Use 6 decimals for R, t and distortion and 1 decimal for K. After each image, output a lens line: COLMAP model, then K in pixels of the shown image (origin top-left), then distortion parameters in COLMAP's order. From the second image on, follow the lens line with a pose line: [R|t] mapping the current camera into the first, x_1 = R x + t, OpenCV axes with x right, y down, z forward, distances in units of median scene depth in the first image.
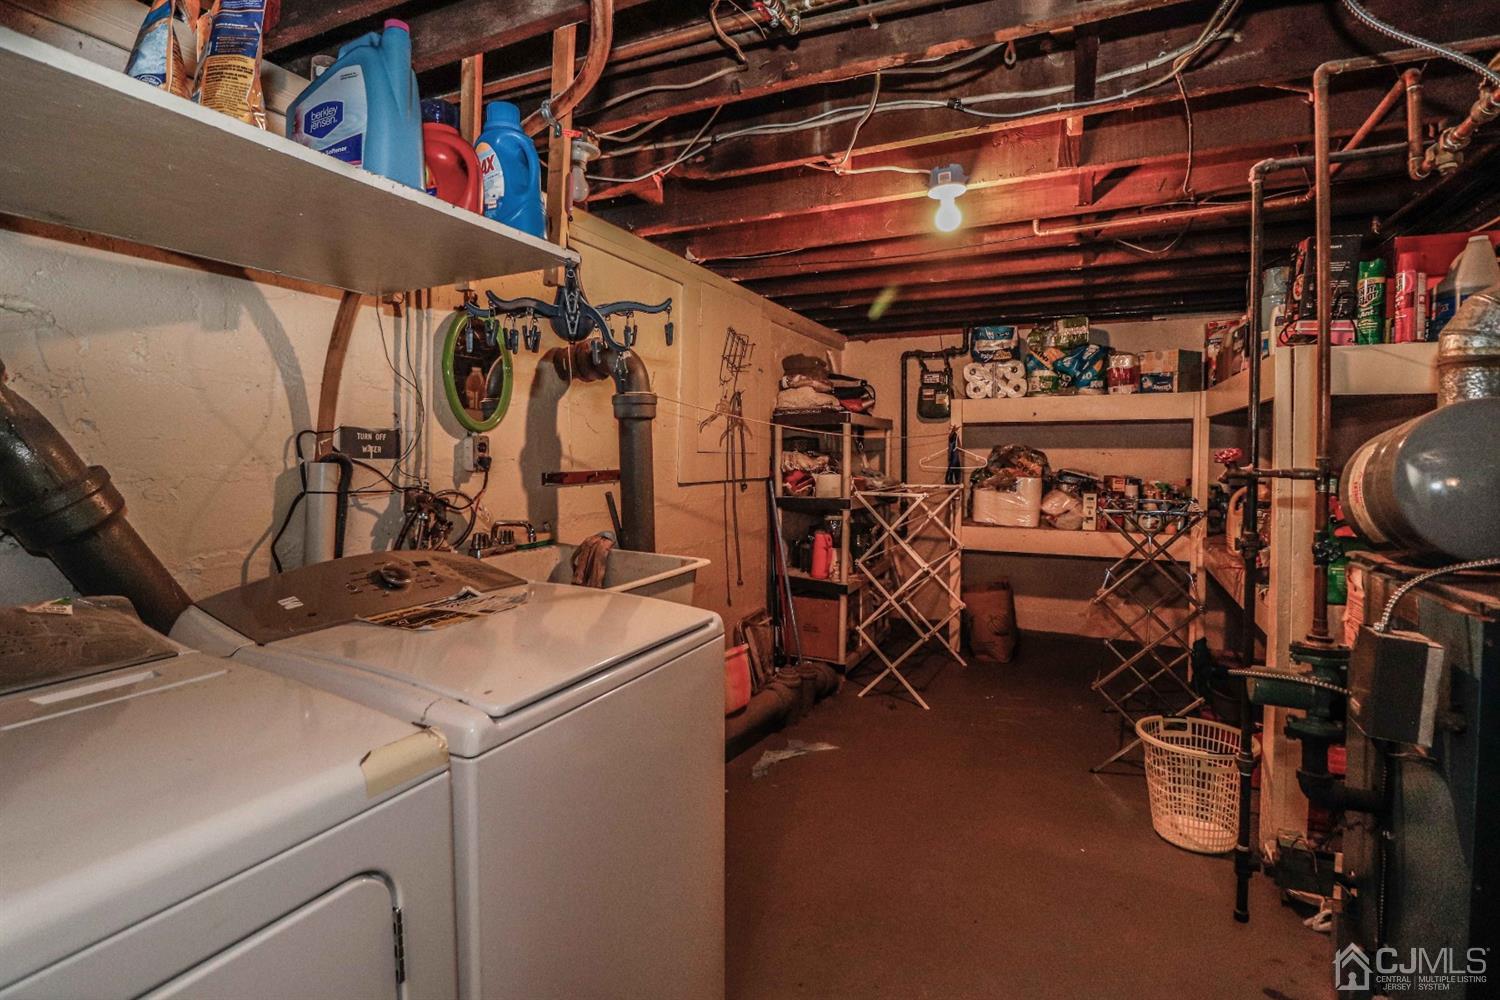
lens RADIAL K [[717.4, 0, 751.9], [0, 717.4, 448.6], [0, 0, 1]] dist [-0.000553, -0.000200]
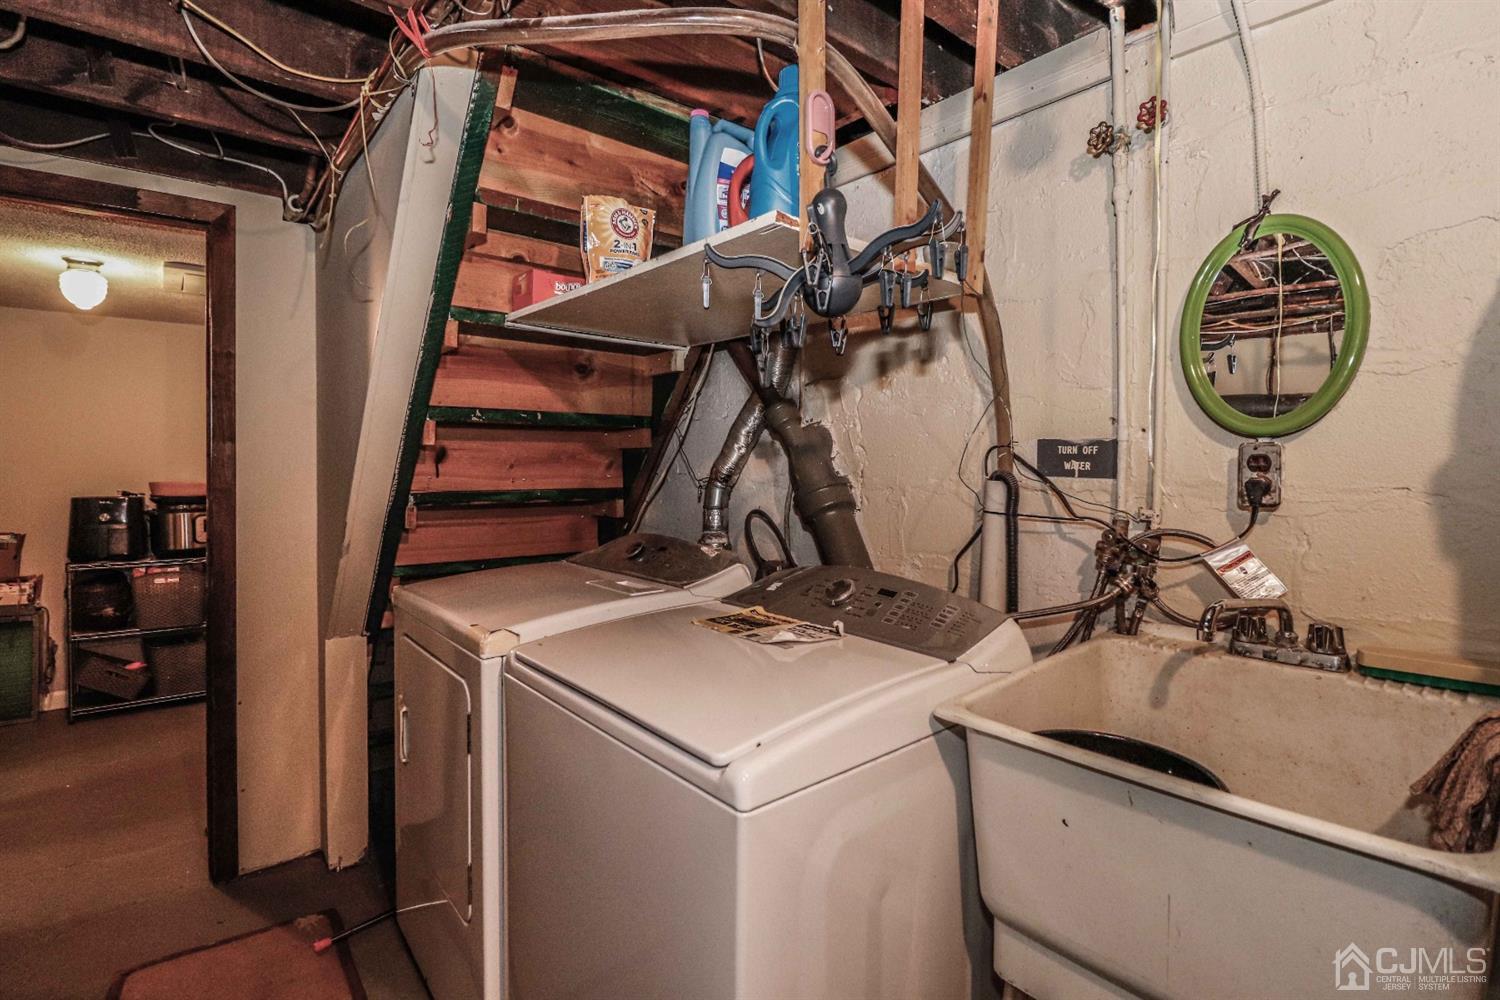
lens RADIAL K [[717.4, 0, 751.9], [0, 717.4, 448.6], [0, 0, 1]] dist [-0.000553, -0.000200]
pose [[-0.411697, -0.021254, -0.911073, 0.341587], [-0.005247, 0.999767, -0.020952, 0.000368], [0.911306, -0.003845, -0.411712, 0.996067]]
